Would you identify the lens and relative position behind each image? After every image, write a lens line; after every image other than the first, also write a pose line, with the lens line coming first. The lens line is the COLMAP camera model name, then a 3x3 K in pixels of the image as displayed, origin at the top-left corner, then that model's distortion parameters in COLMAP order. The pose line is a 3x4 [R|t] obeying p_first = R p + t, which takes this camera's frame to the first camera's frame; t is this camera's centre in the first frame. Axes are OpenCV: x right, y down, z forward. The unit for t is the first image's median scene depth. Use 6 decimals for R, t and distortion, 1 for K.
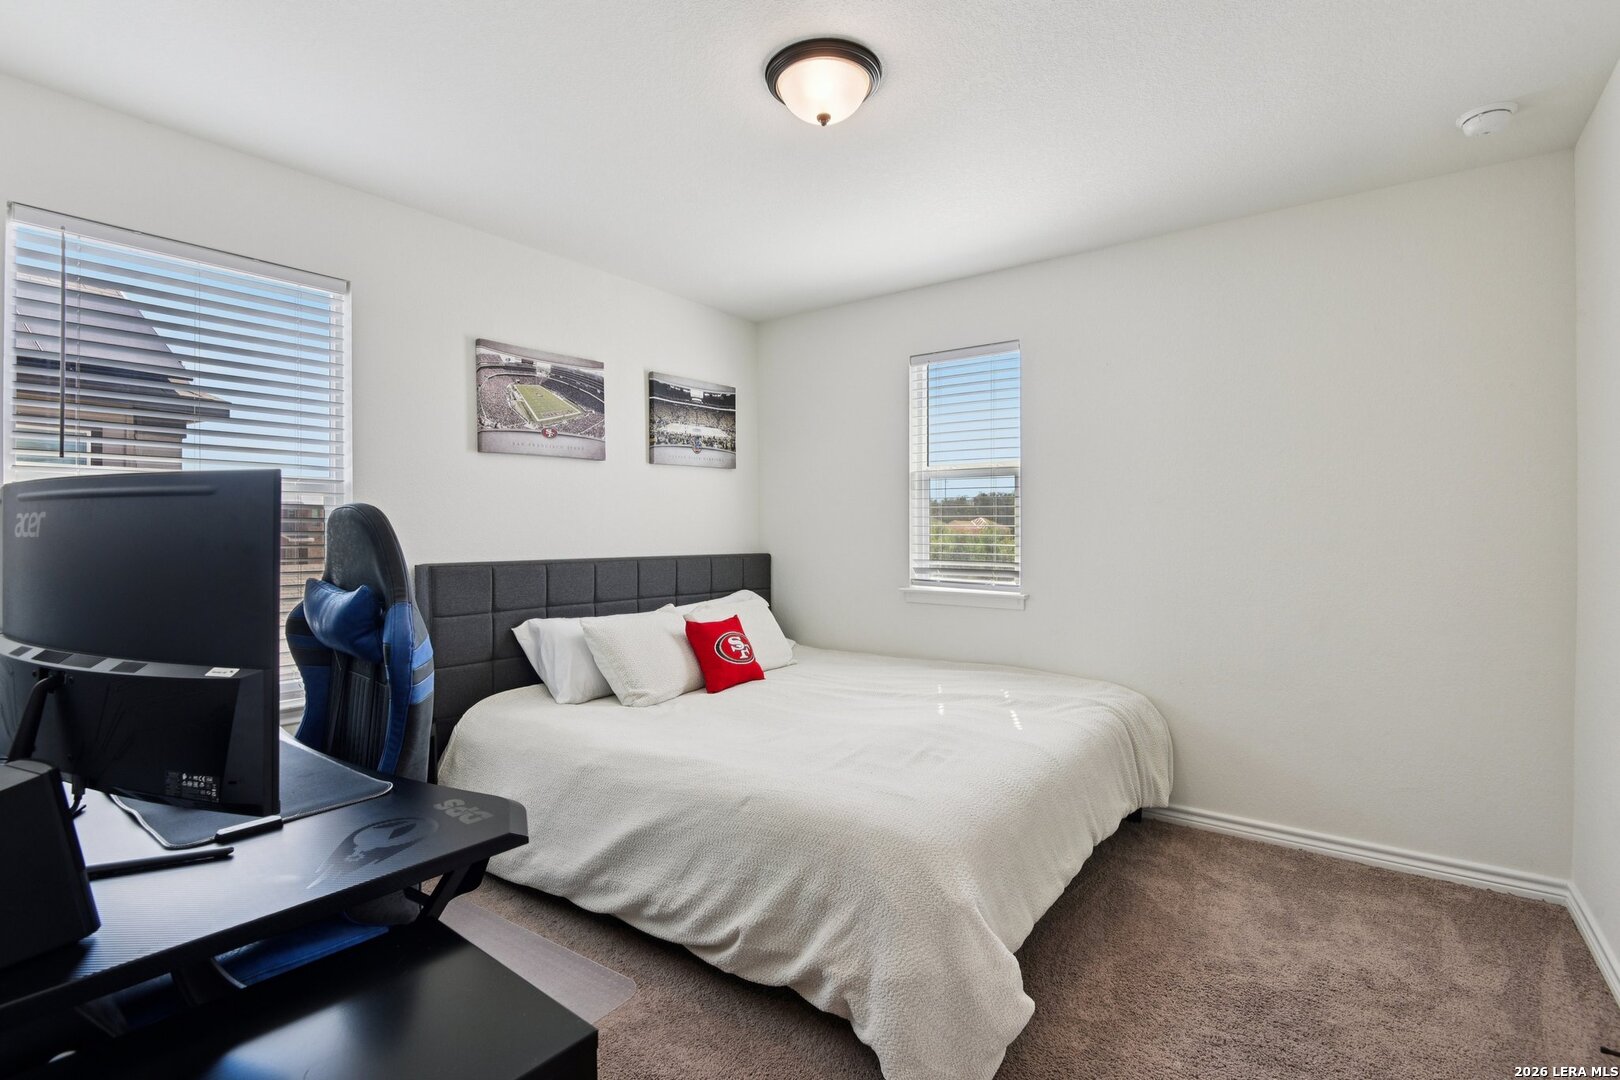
lens RADIAL K [[745.2, 0, 797.1], [0, 745.2, 538.8], [0, 0, 1]] dist [0.000010, -0.000173]
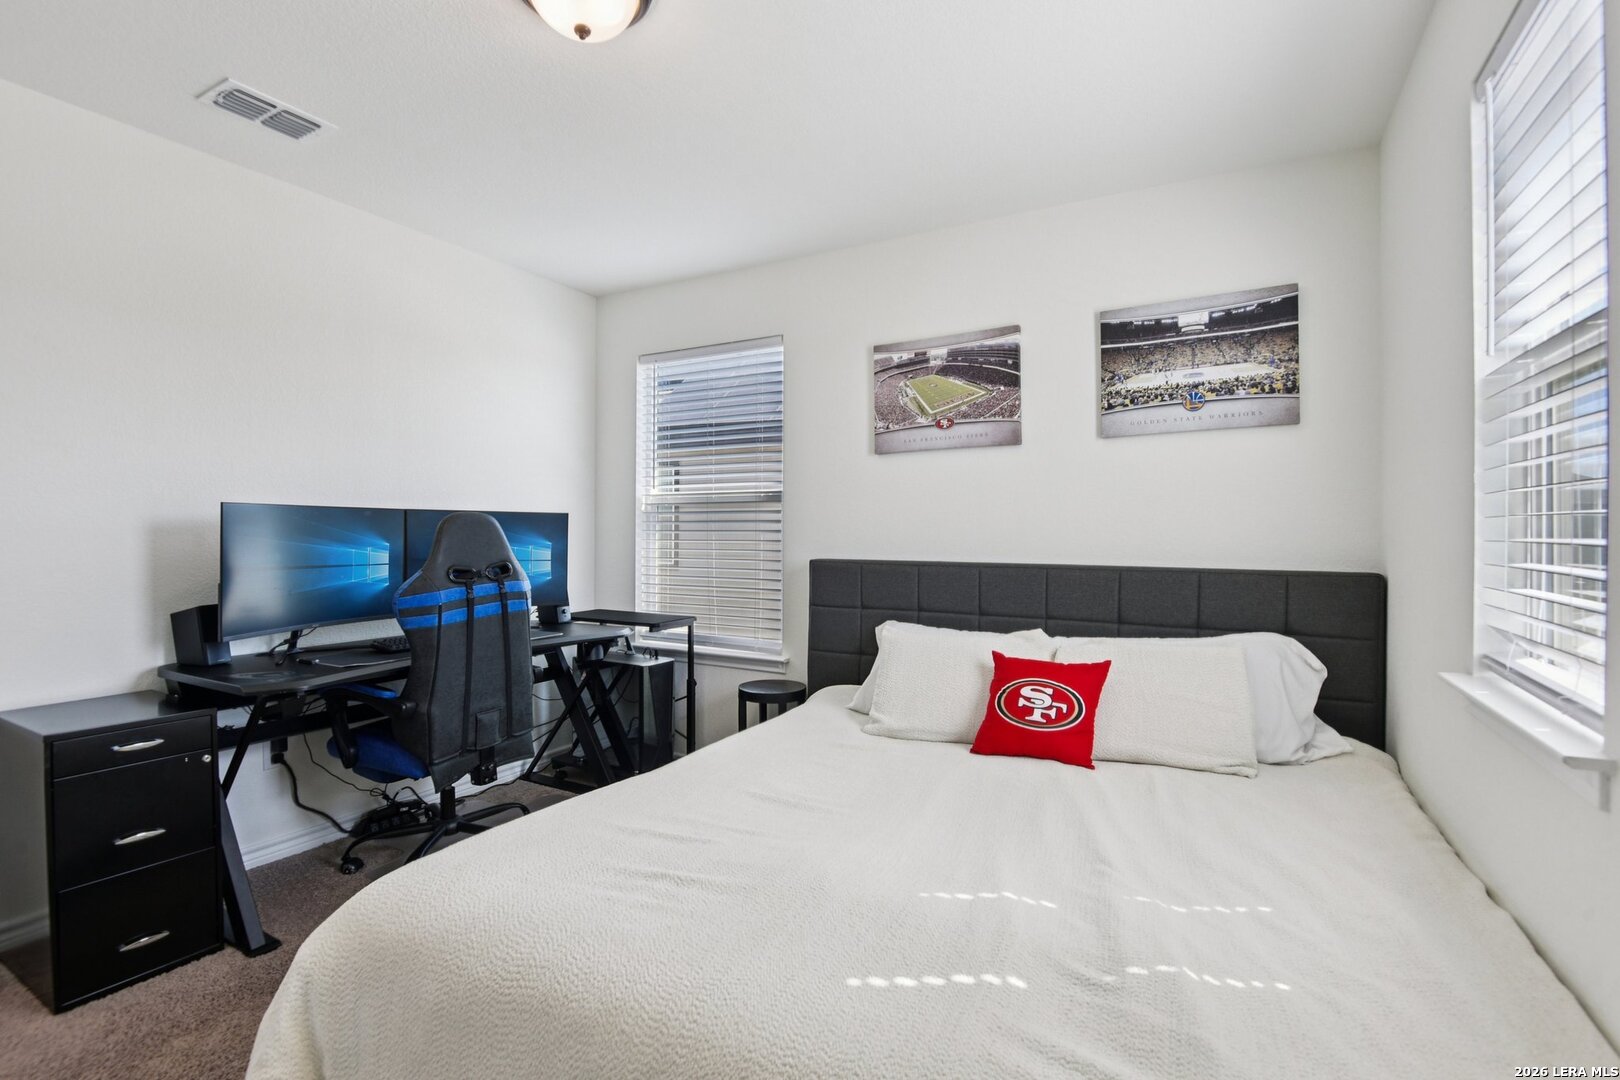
lens RADIAL K [[745.2, 0, 797.1], [0, 745.2, 538.8], [0, 0, 1]] dist [0.000010, -0.000173]
pose [[0.155018, 0.011267, -0.987847, 0.535366], [-0.013962, 0.999860, 0.009213, -0.006006], [0.987813, 0.012364, 0.155153, 0.664734]]
